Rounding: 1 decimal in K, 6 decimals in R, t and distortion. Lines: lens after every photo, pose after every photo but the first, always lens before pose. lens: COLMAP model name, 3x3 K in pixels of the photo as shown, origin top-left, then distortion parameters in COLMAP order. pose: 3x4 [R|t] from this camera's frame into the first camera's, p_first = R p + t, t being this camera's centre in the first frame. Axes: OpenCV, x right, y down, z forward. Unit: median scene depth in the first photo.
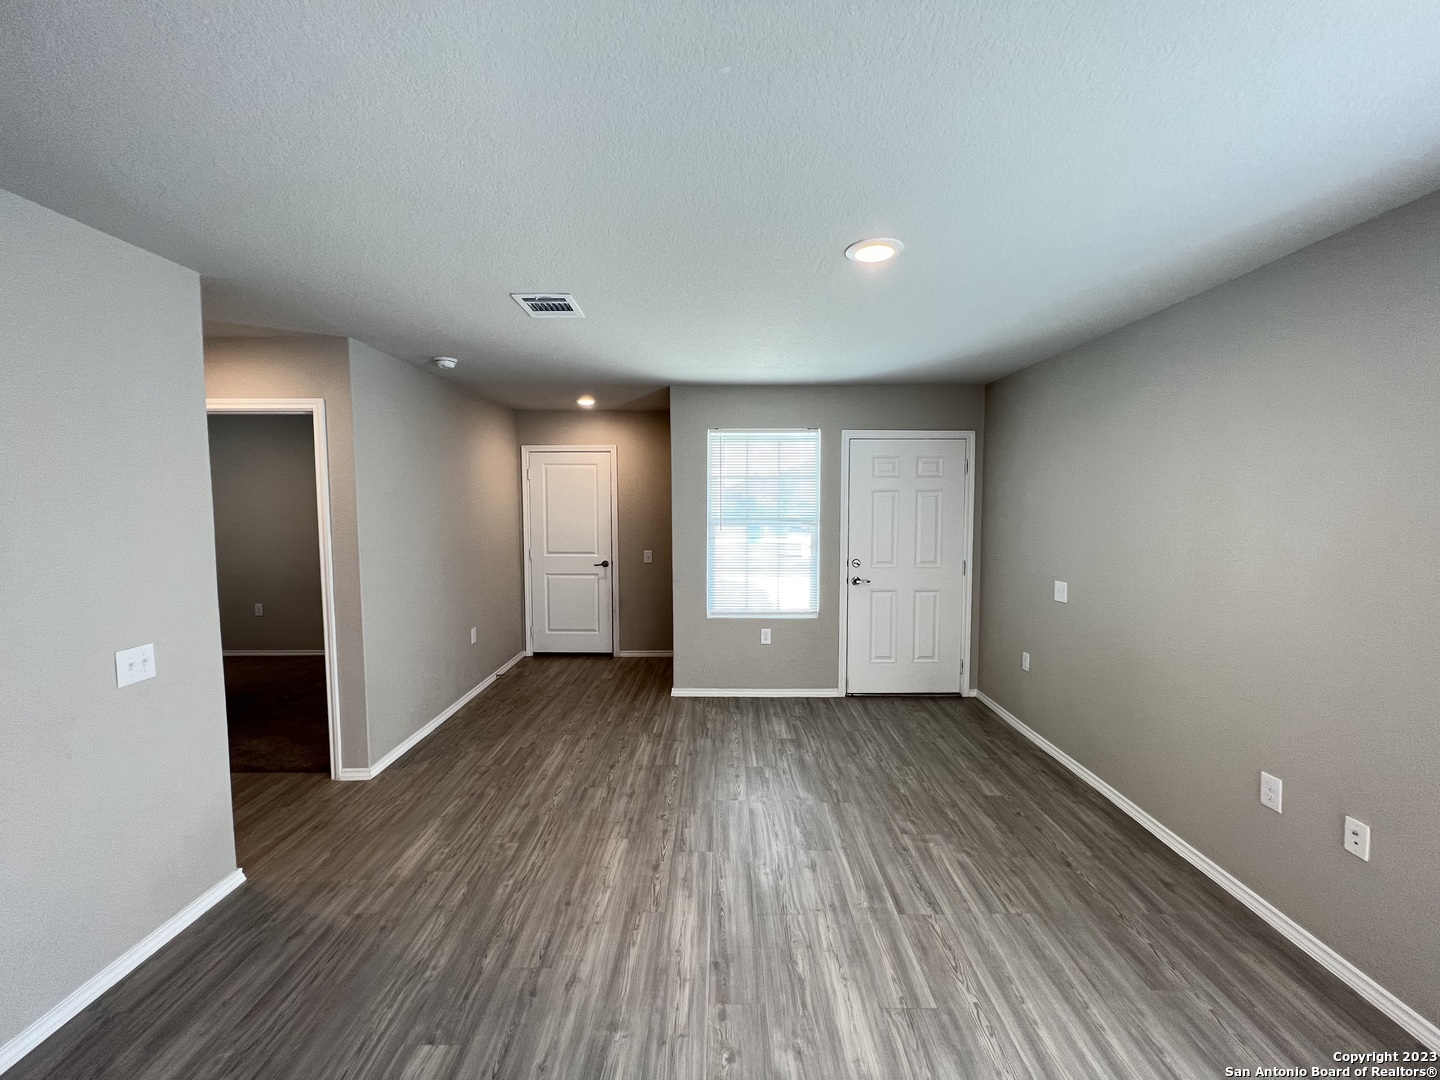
lens RADIAL K [[576.7, 0, 719.4], [0, 576.7, 536.9], [0, 0, 1]] dist [-0.002906, 0.000472]
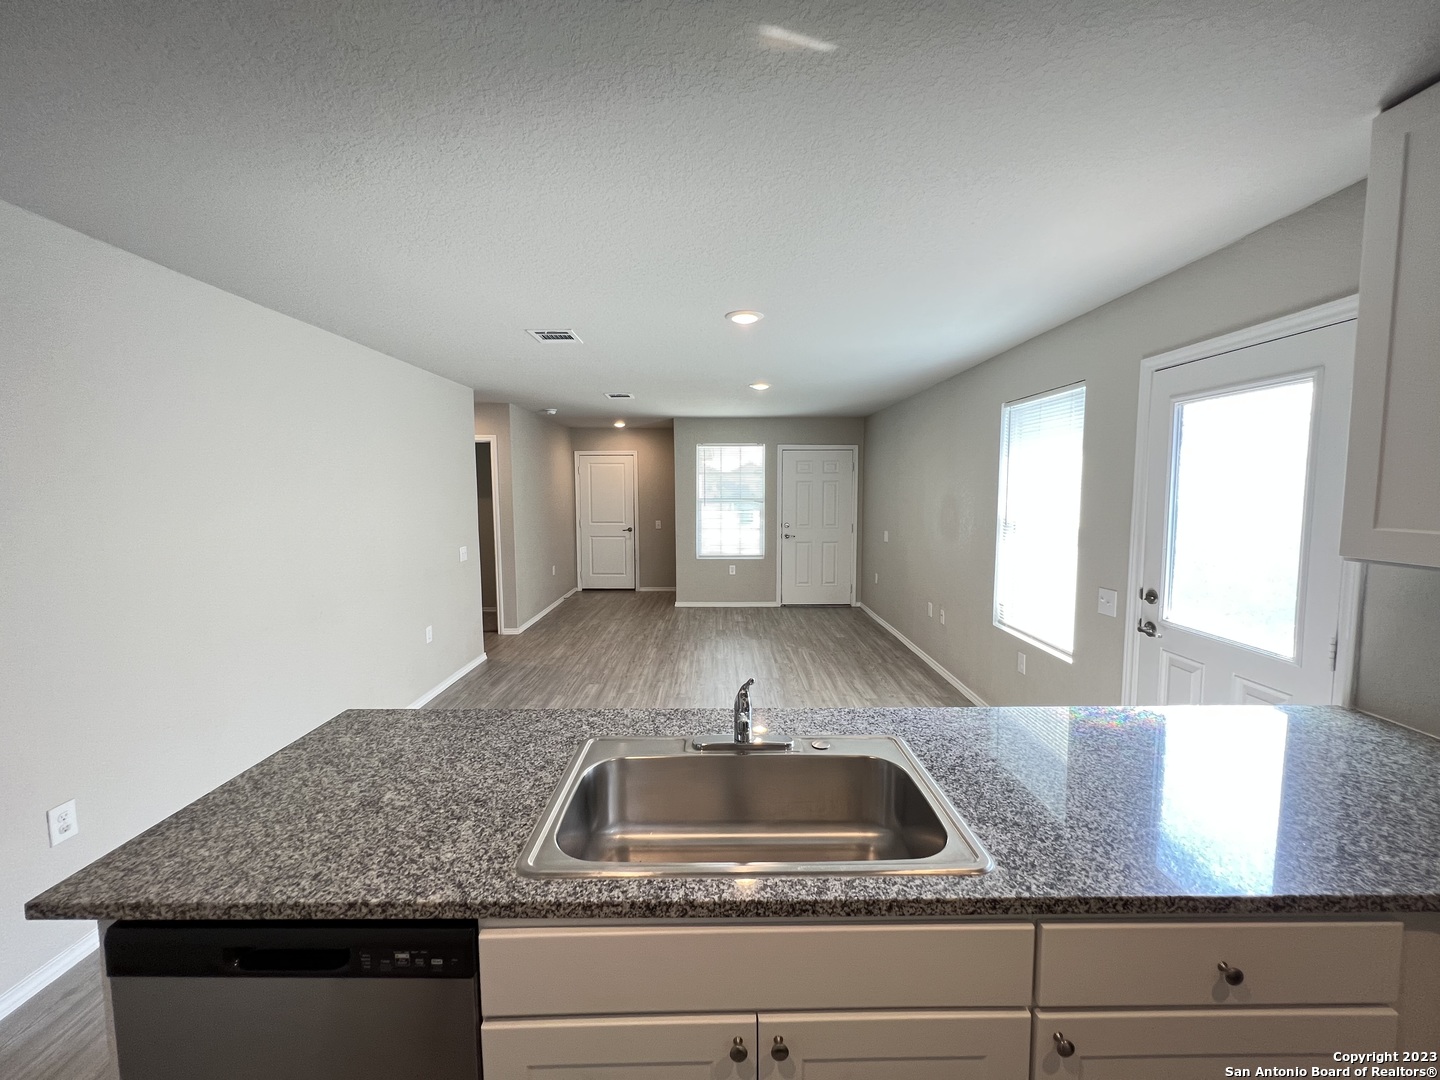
lens RADIAL K [[576.7, 0, 719.7], [0, 576.7, 535.7], [0, 0, 1]] dist [-0.002906, 0.000472]
pose [[0.999976, -0.002413, 0.006559, 0.040192], [0.002274, 0.999775, 0.021088, 0.047239], [-0.006608, -0.021073, 0.999756, -0.760845]]
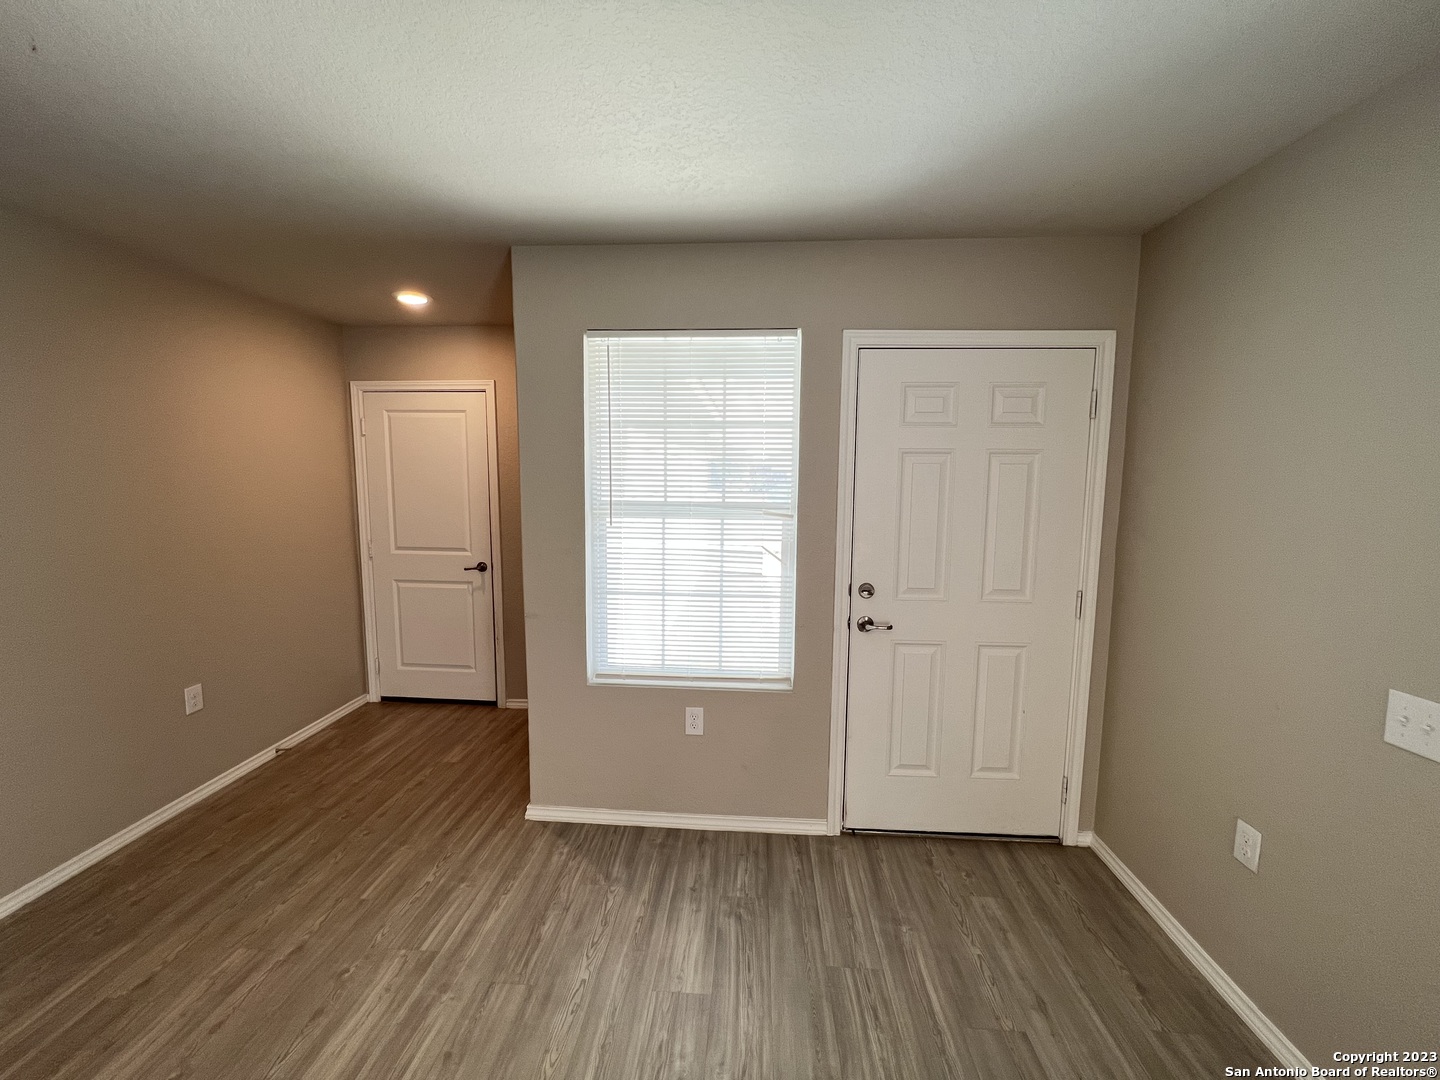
lens RADIAL K [[576.7, 0, 719.5], [0, 576.7, 537.6], [0, 0, 1]] dist [-0.002906, 0.000472]
pose [[0.998115, 0.015748, -0.059324, 0.158071], [-0.012926, 0.998780, 0.047661, -0.030105], [0.060002, -0.046804, 0.997100, 0.555481]]
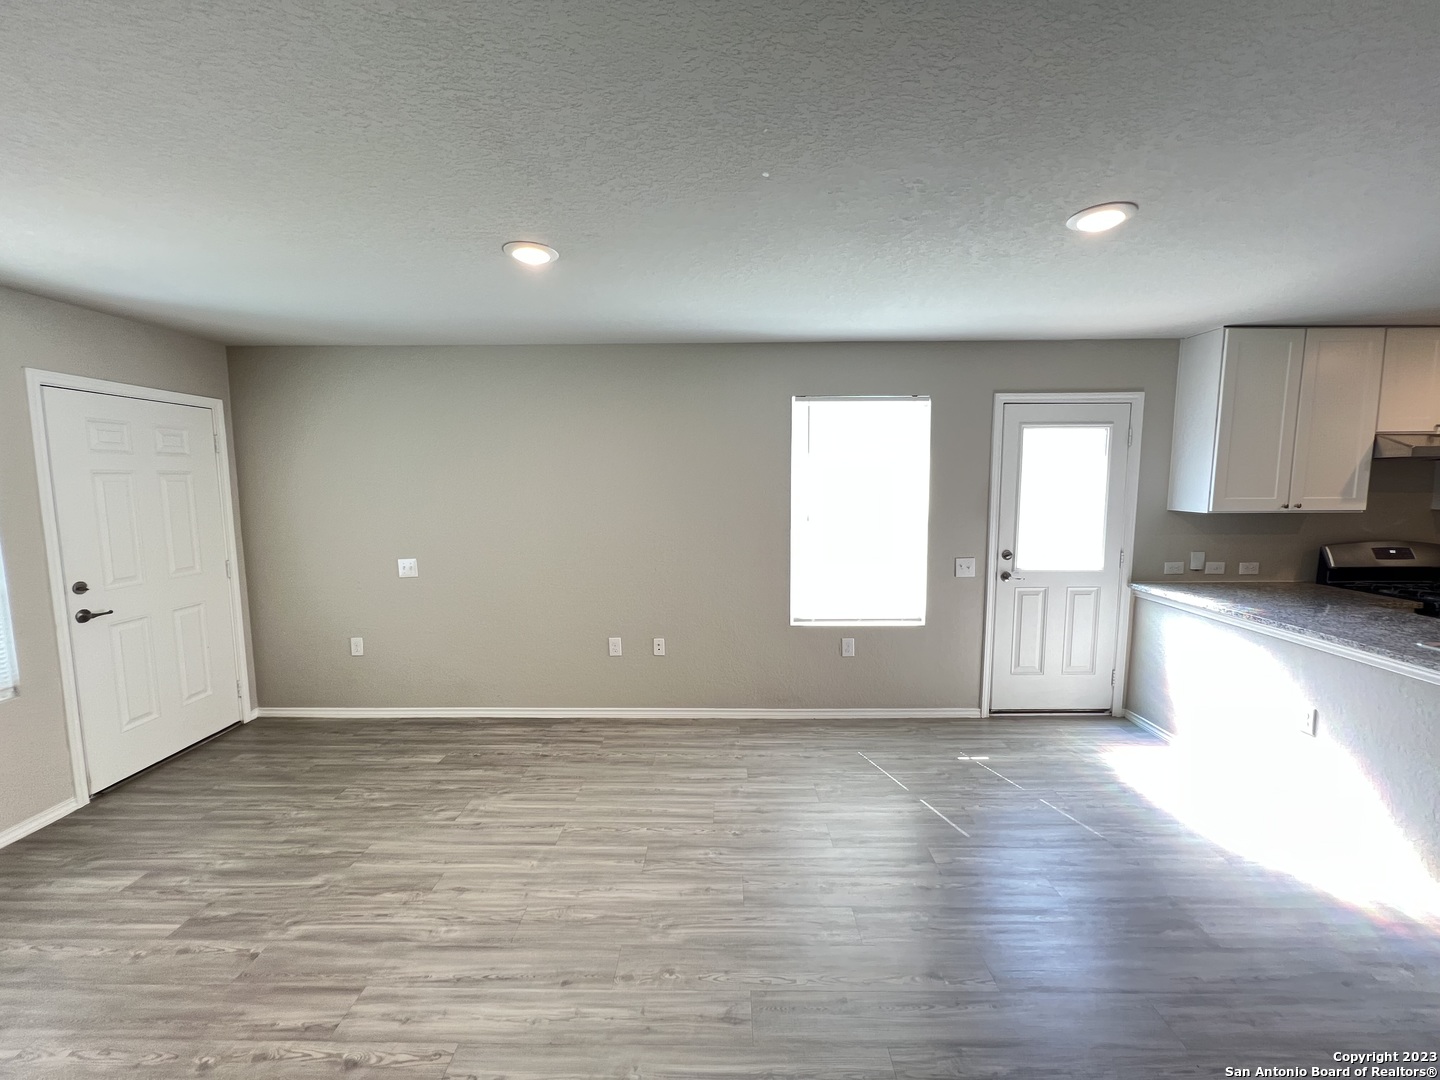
lens RADIAL K [[576.7, 0, 718.5], [0, 576.7, 535.2], [0, 0, 1]] dist [-0.002906, 0.000472]
pose [[0.009162, -0.095386, 0.995398, -0.437502], [0.067215, 0.993247, 0.094561, -0.027453], [-0.997696, 0.066039, 0.015511, 0.346950]]
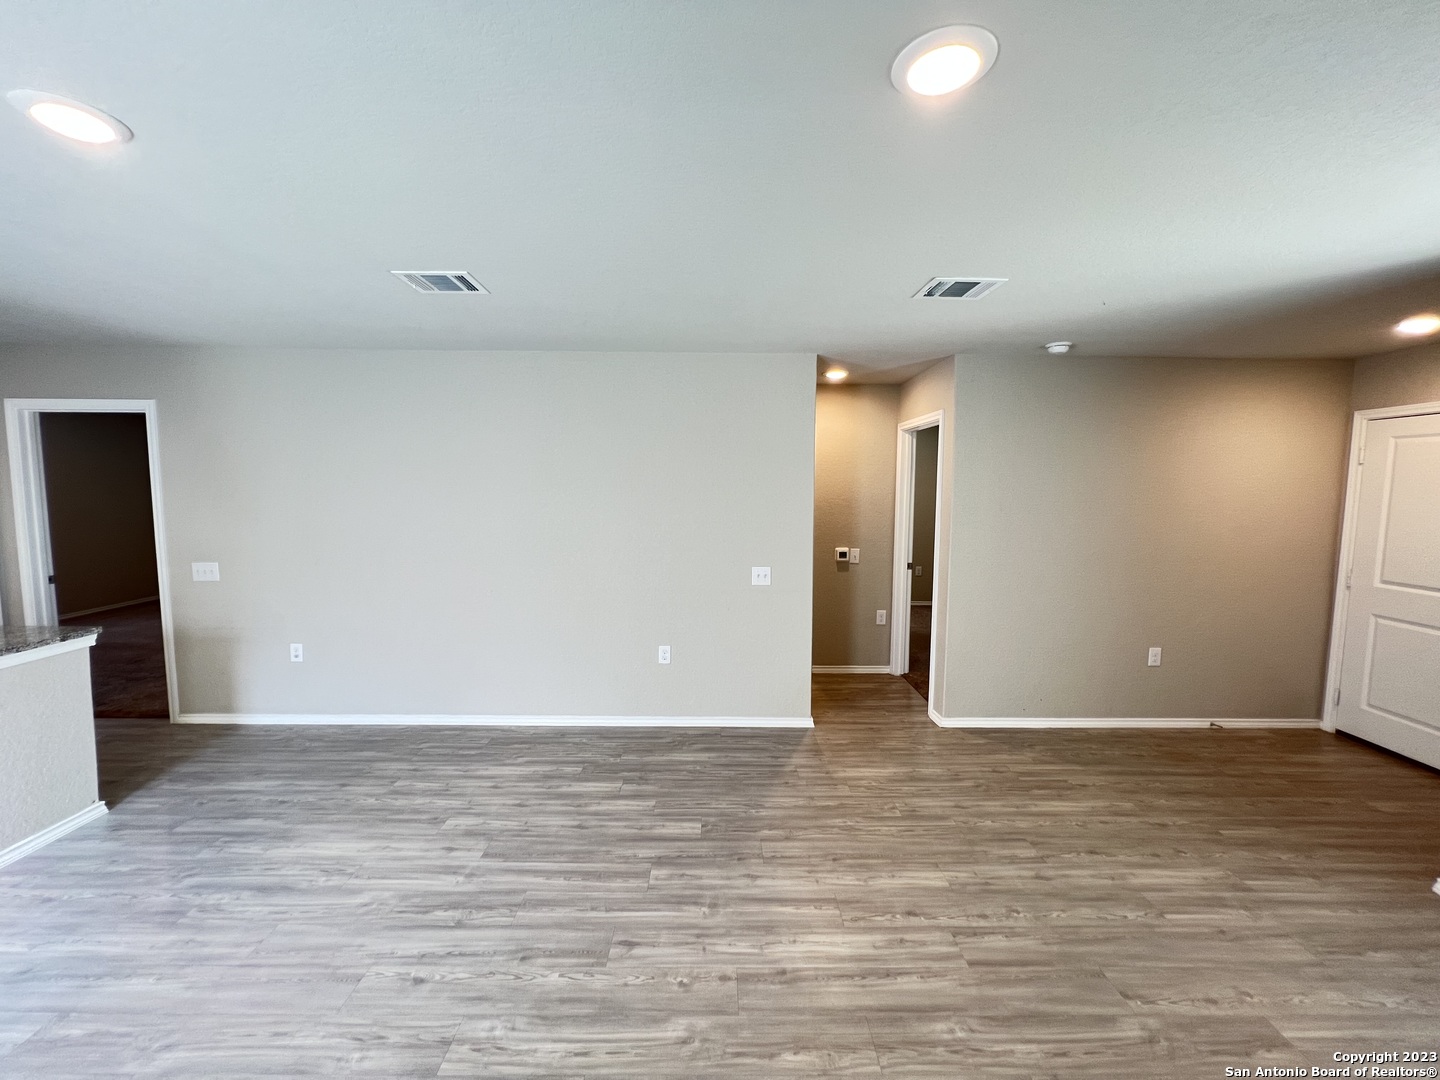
lens RADIAL K [[576.7, 0, 719.9], [0, 576.7, 536.2], [0, 0, 1]] dist [-0.002906, 0.000472]
pose [[0.011730, 0.088442, -0.996012, 0.452990], [-0.072610, 0.993527, 0.087366, -0.034798], [0.997291, 0.071296, 0.018076, 0.415103]]
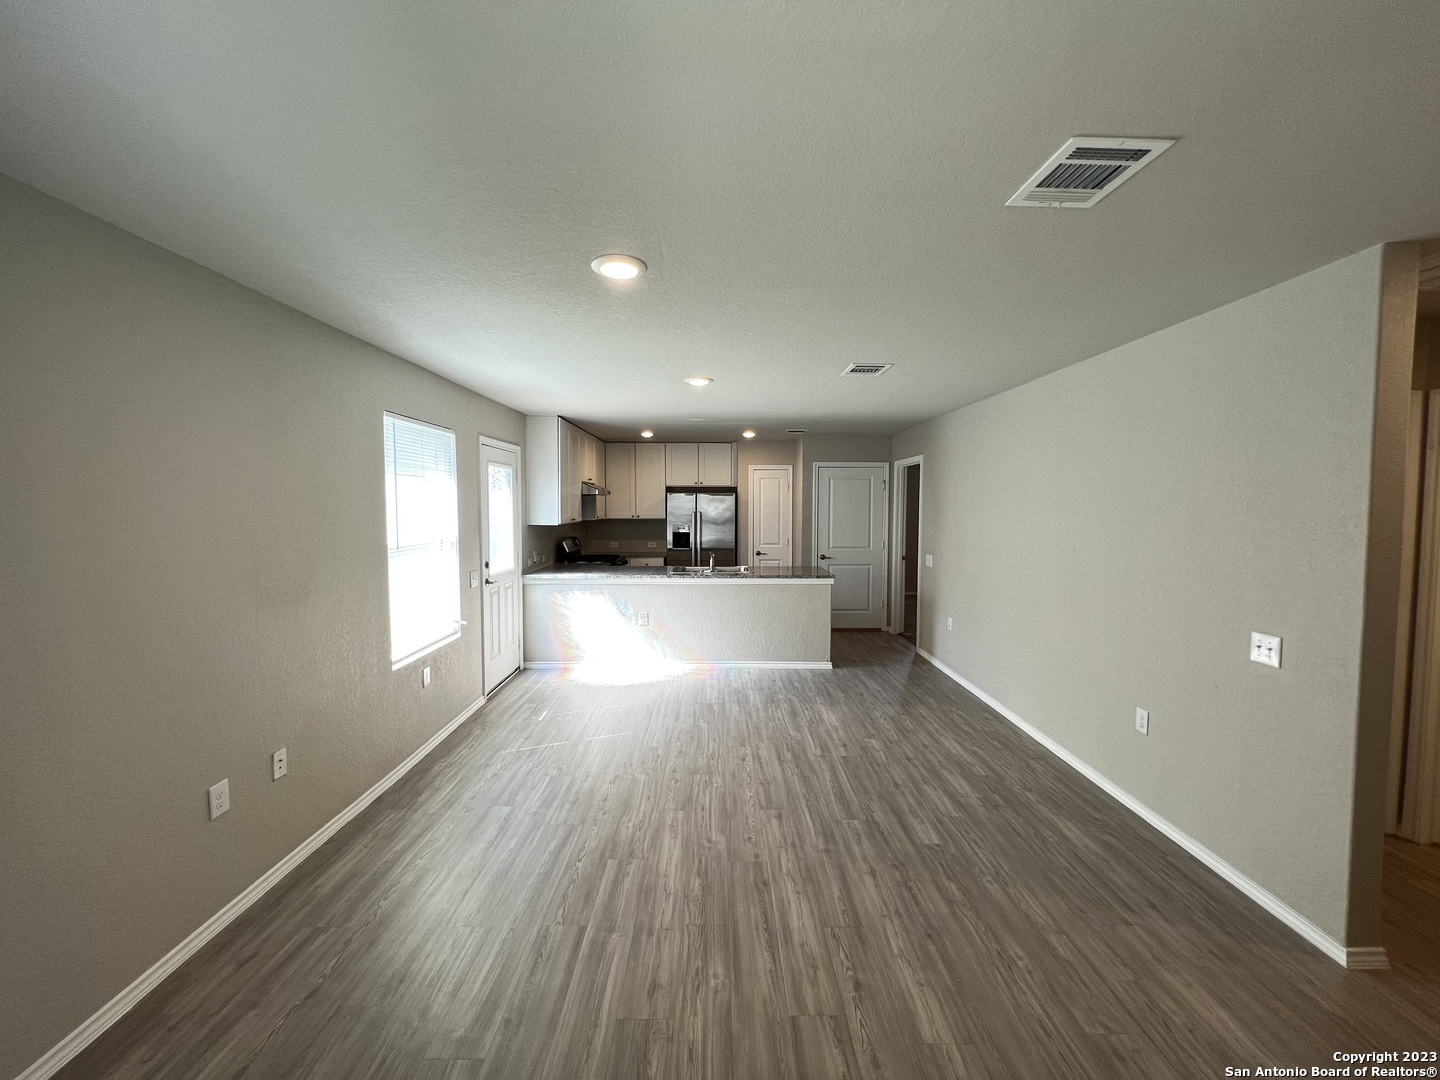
lens RADIAL K [[576.7, 0, 719.1], [0, 576.7, 541.9], [0, 0, 1]] dist [-0.002906, 0.000472]
pose [[-0.999968, 0.001255, -0.007933, 0.051198], [0.000231, 0.991807, 0.127747, -0.072303], [0.008028, 0.127741, -0.991775, 1.074720]]
